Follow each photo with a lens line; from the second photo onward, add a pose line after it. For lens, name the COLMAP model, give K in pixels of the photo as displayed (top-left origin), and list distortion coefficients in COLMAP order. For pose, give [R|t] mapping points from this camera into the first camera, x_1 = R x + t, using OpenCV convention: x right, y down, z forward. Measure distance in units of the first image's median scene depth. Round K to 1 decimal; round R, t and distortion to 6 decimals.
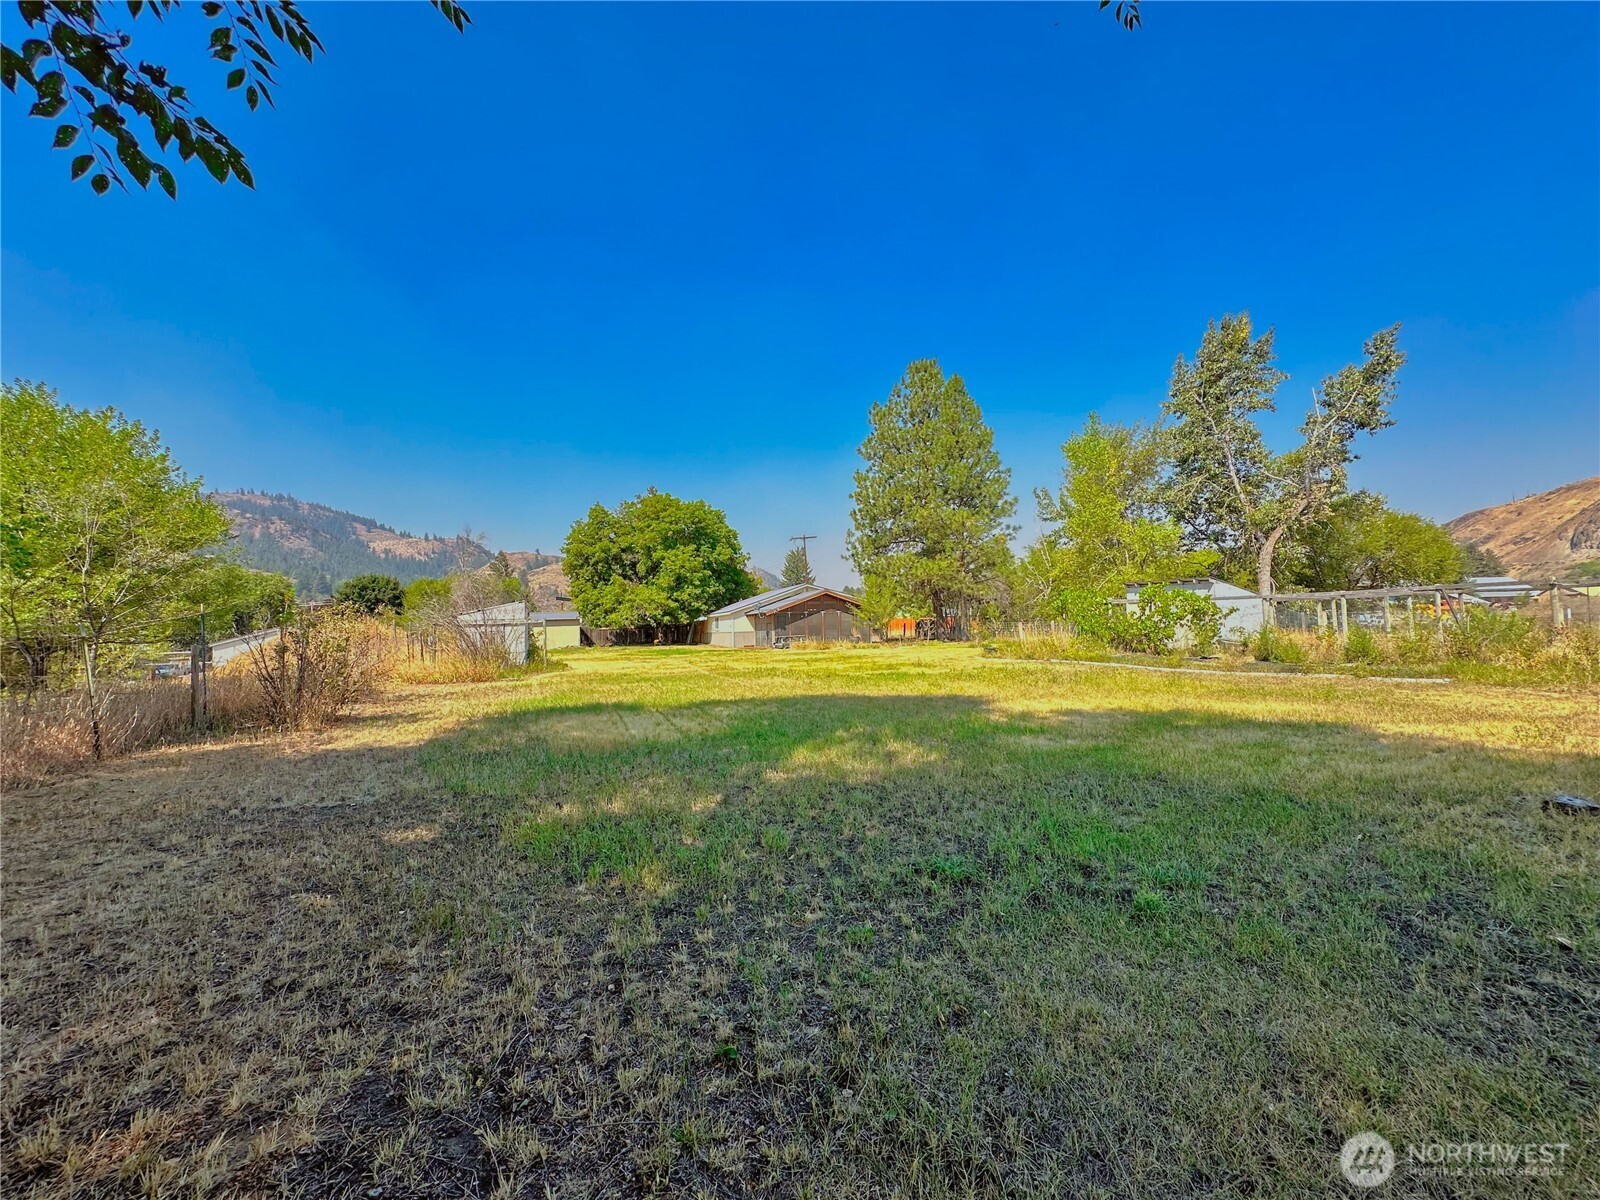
lens RADIAL K [[641.1, 0, 800.0], [0, 641.1, 600.0], [0, 0, 1]] dist [0.000332, -0.000060]
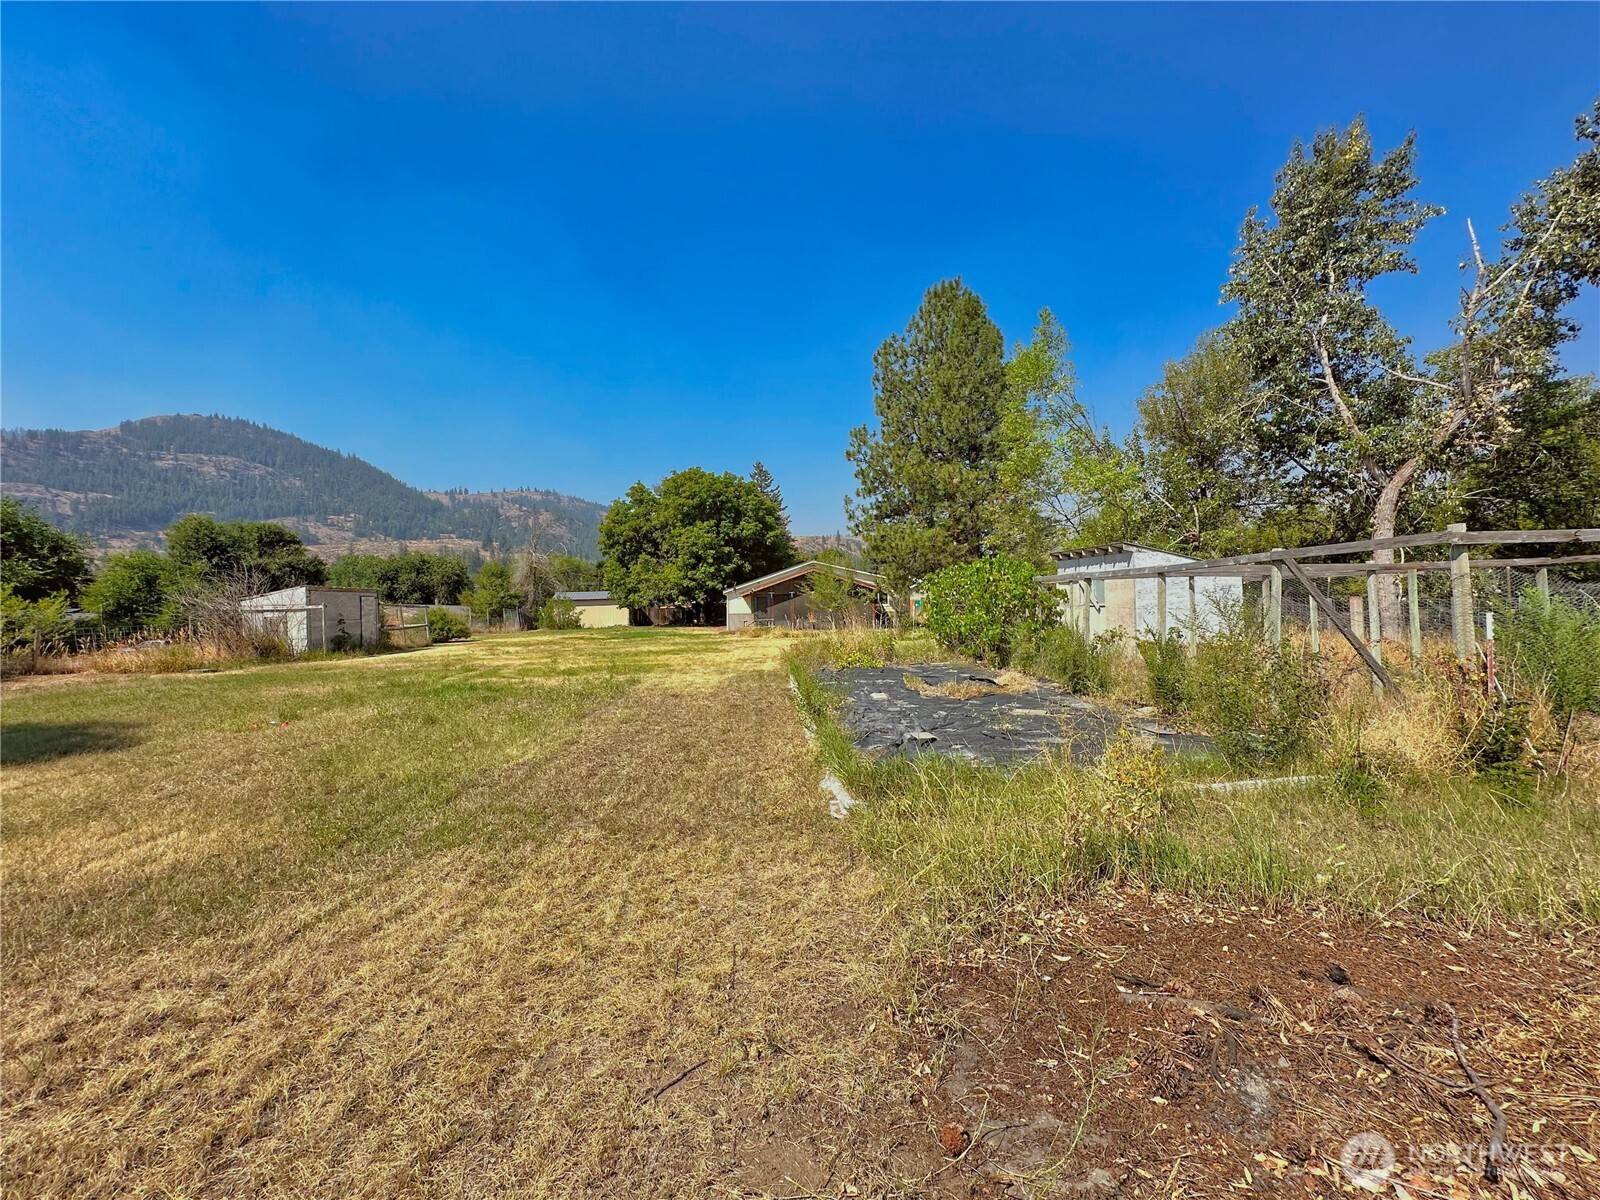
lens RADIAL K [[641.1, 0, 800.0], [0, 641.1, 600.0], [0, 0, 1]] dist [0.000332, -0.000060]
pose [[0.951683, 0.003334, -0.307063, 0.245327], [0.008239, 0.999304, 0.036385, -0.002371], [0.306970, -0.037157, 0.950993, 0.144935]]
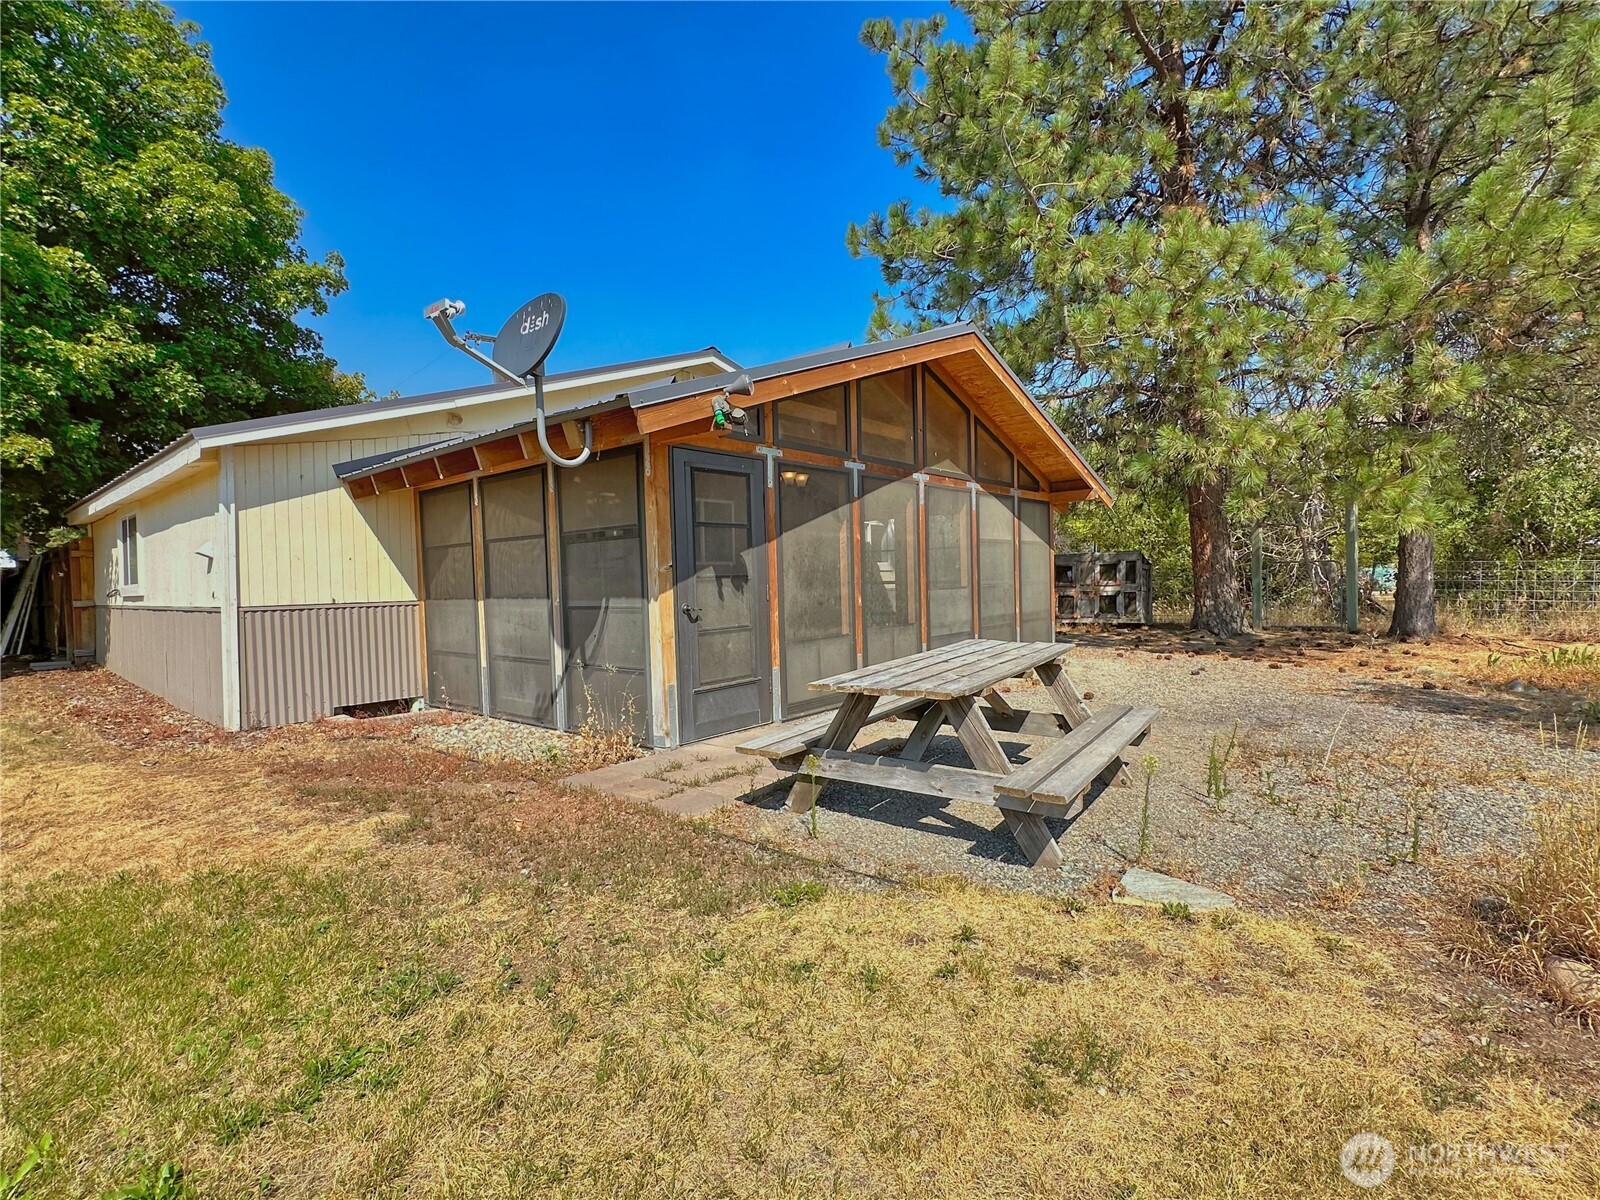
lens RADIAL K [[743.6, 0, 800.0], [0, 743.6, 600.0], [0, 0, 1]] dist [-0.033267, 0.000016]
pose [[0.874733, -0.020313, 0.484178, -0.068106], [-0.012612, 0.997828, 0.064647, 0.033777], [-0.484440, -0.062656, 0.872578, 0.743321]]
